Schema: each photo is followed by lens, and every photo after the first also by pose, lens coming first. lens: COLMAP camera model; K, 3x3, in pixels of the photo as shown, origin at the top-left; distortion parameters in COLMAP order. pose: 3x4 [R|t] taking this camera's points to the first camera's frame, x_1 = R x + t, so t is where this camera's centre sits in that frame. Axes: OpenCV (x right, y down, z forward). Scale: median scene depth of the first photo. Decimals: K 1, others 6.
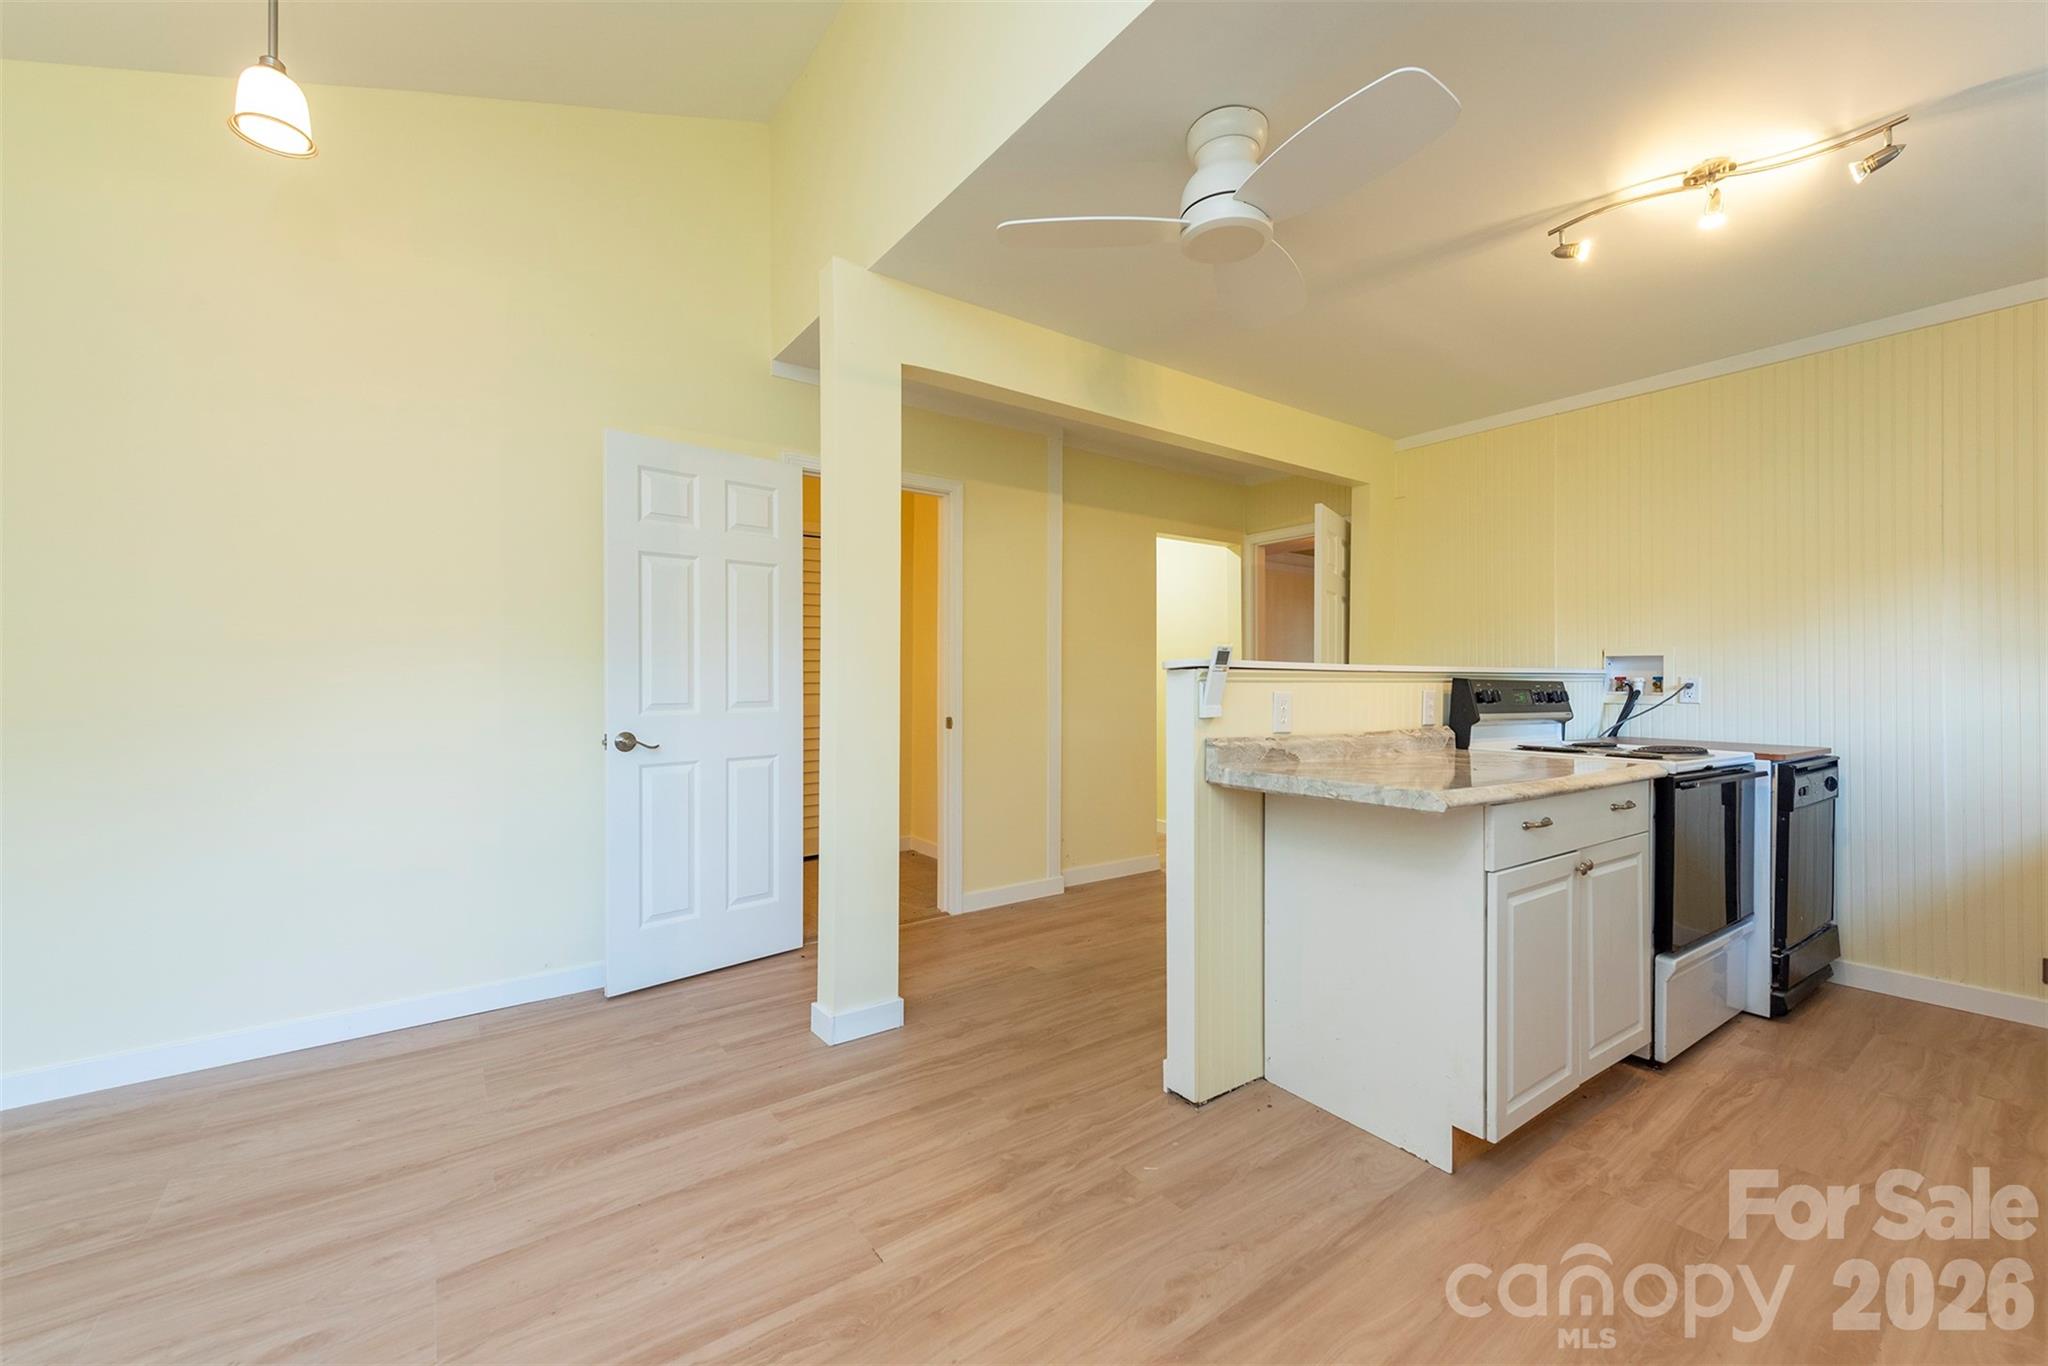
lens RADIAL K [[802.0, 0, 1023.7], [0, 802.0, 686.3], [0, 0, 1]] dist [0.007852, -0.001605]
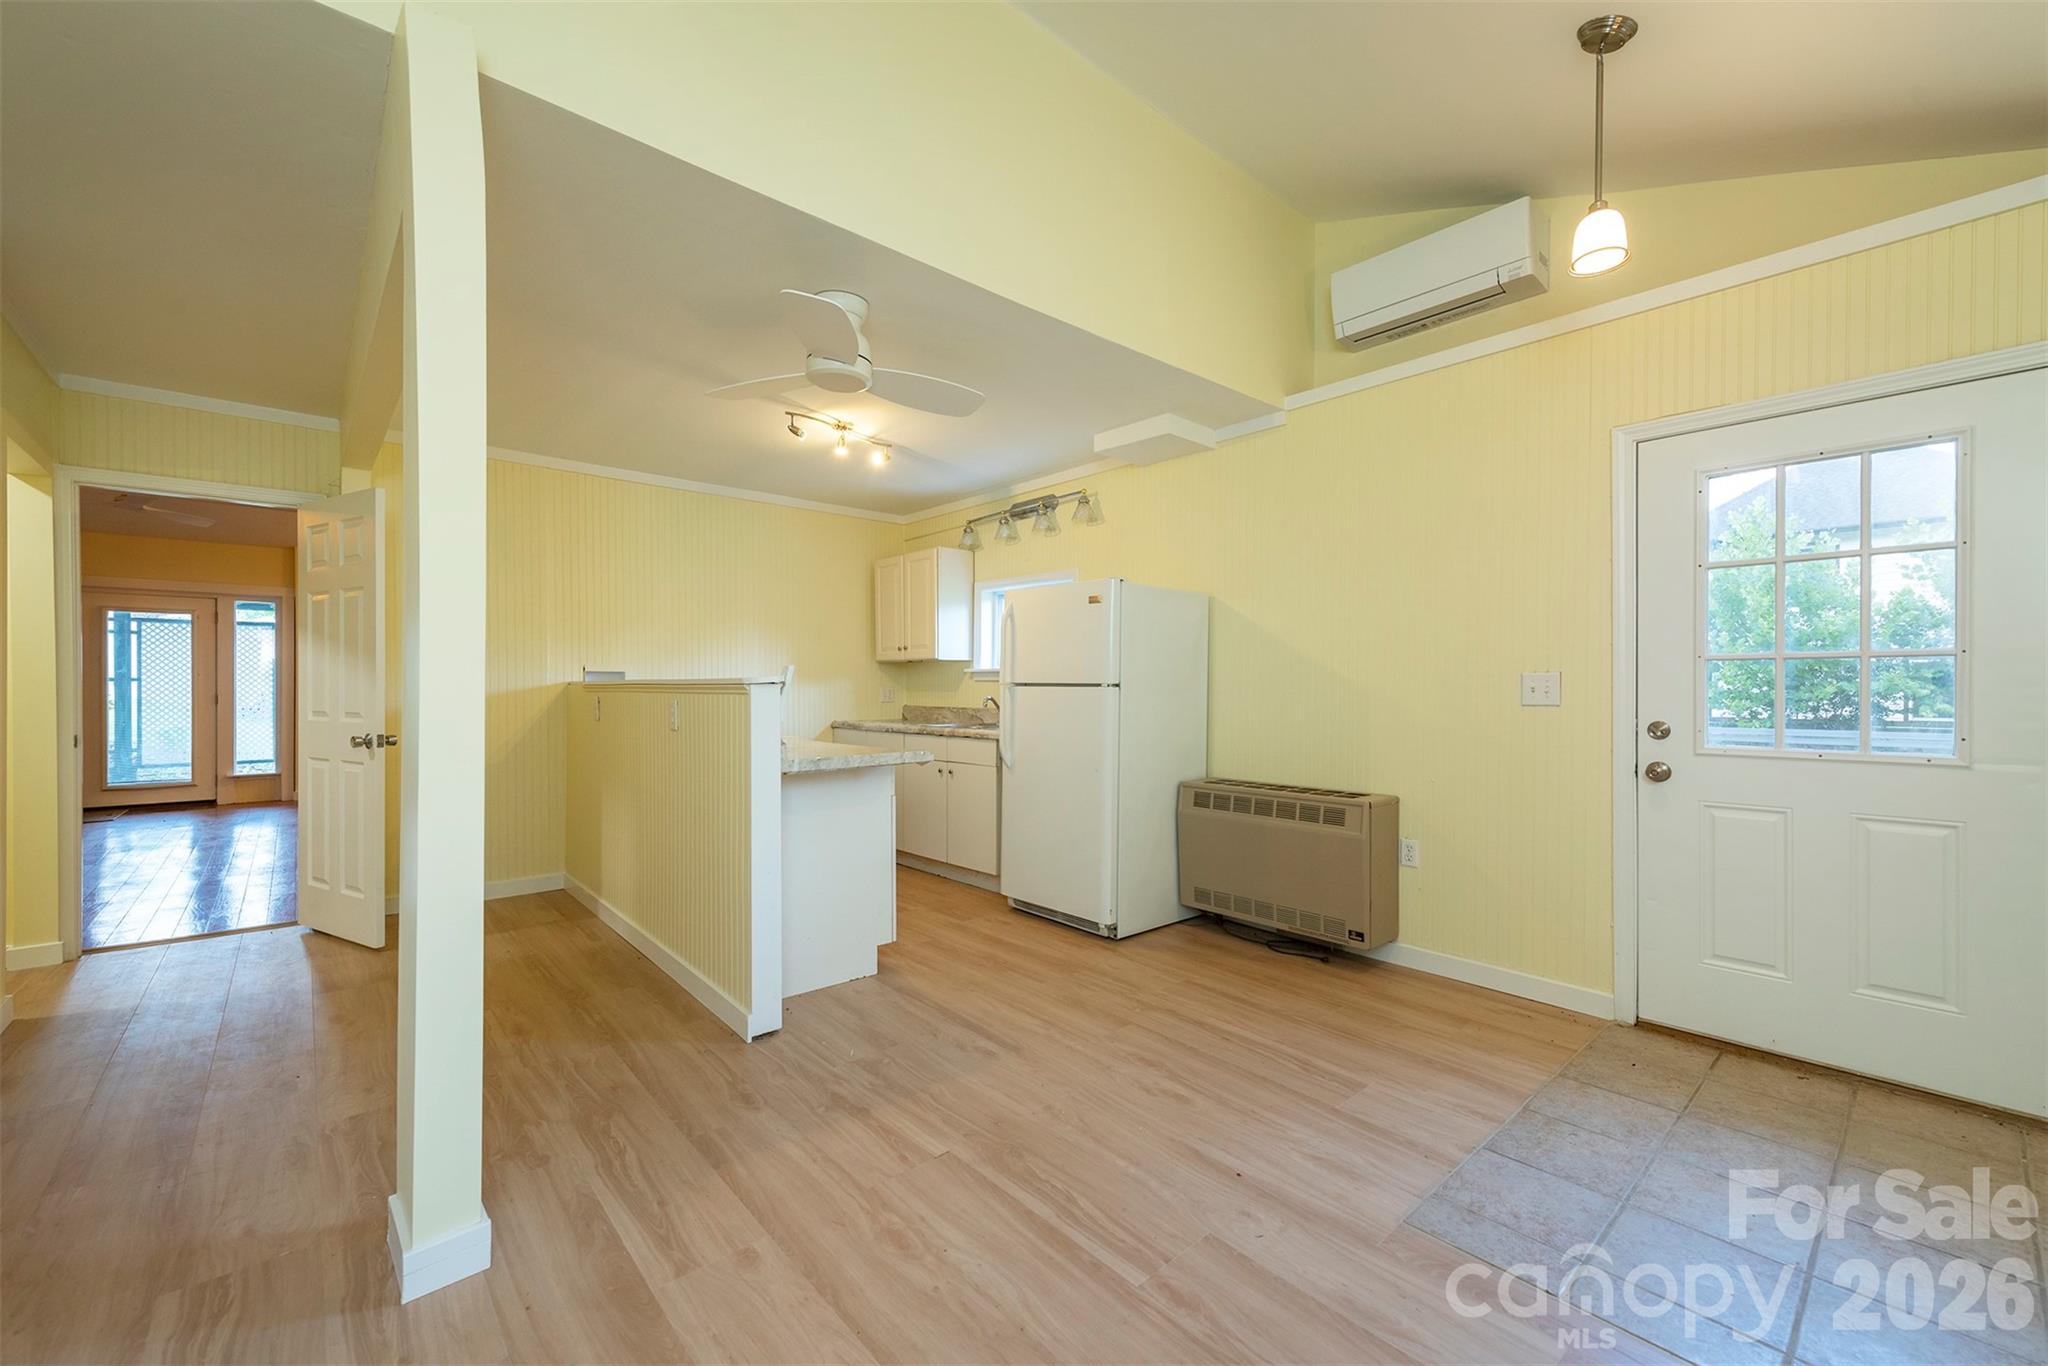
lens RADIAL K [[802.0, 0, 1023.5], [0, 802.0, 683.8], [0, 0, 1]] dist [0.007852, -0.001605]
pose [[-0.093193, 0.002964, 0.995644, -1.209420], [0.011654, 0.999930, -0.001886, -0.013389], [-0.995580, 0.011427, -0.093221, 0.830585]]
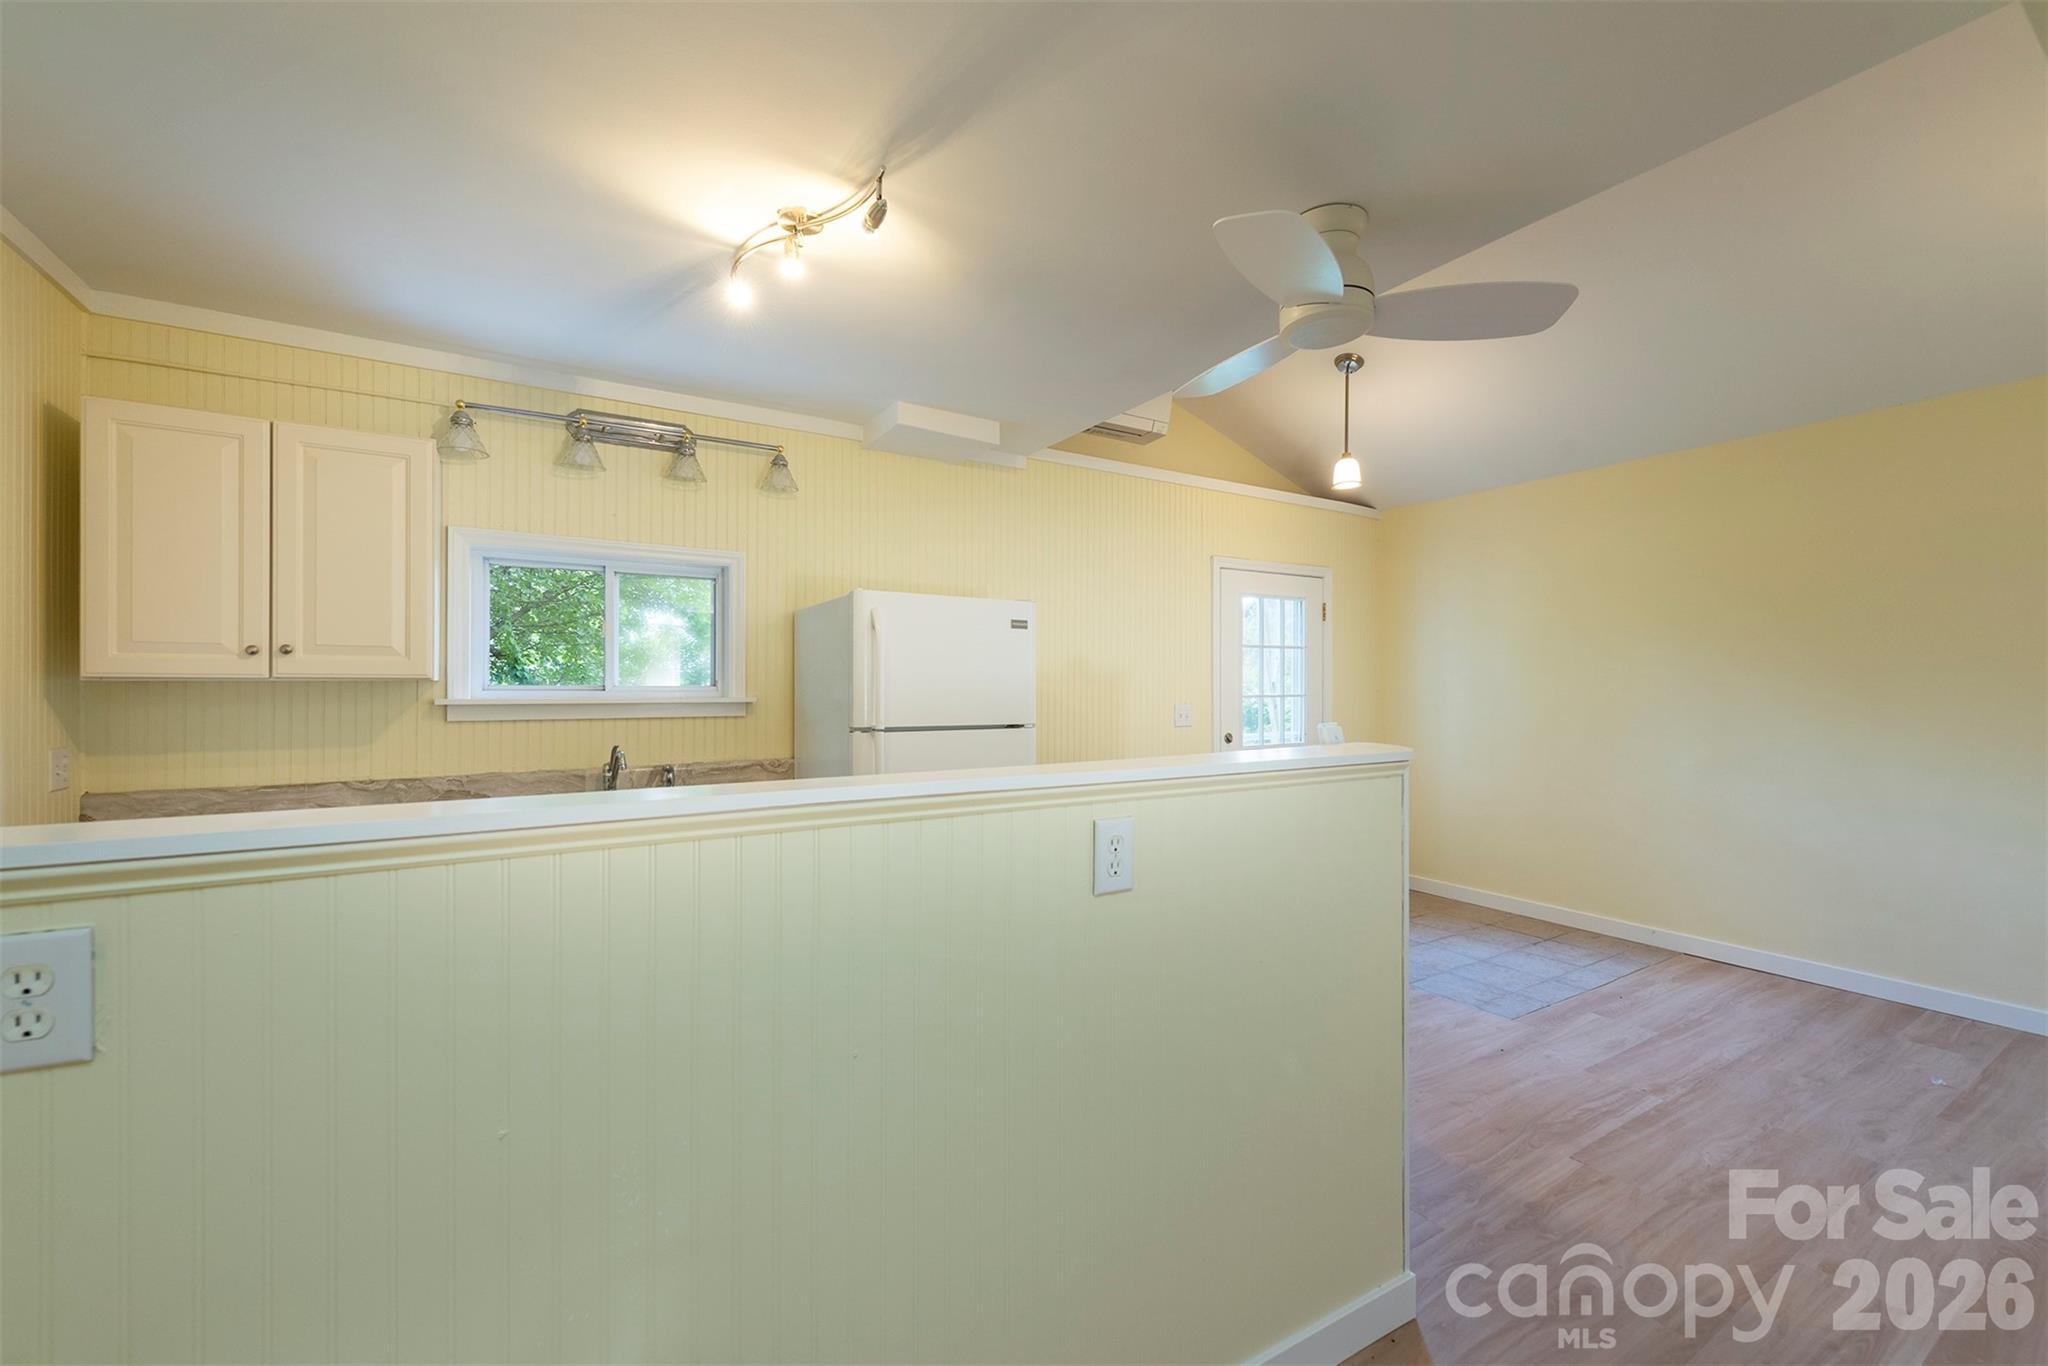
lens RADIAL K [[802.0, 0, 1020.5], [0, 802.0, 682.2], [0, 0, 1]] dist [0.007852, -0.001605]
pose [[-0.995500, 0.002595, 0.094722, 0.545549], [0.002998, 0.999987, 0.004113, -0.107869], [-0.094710, 0.004379, -0.995495, 2.091860]]
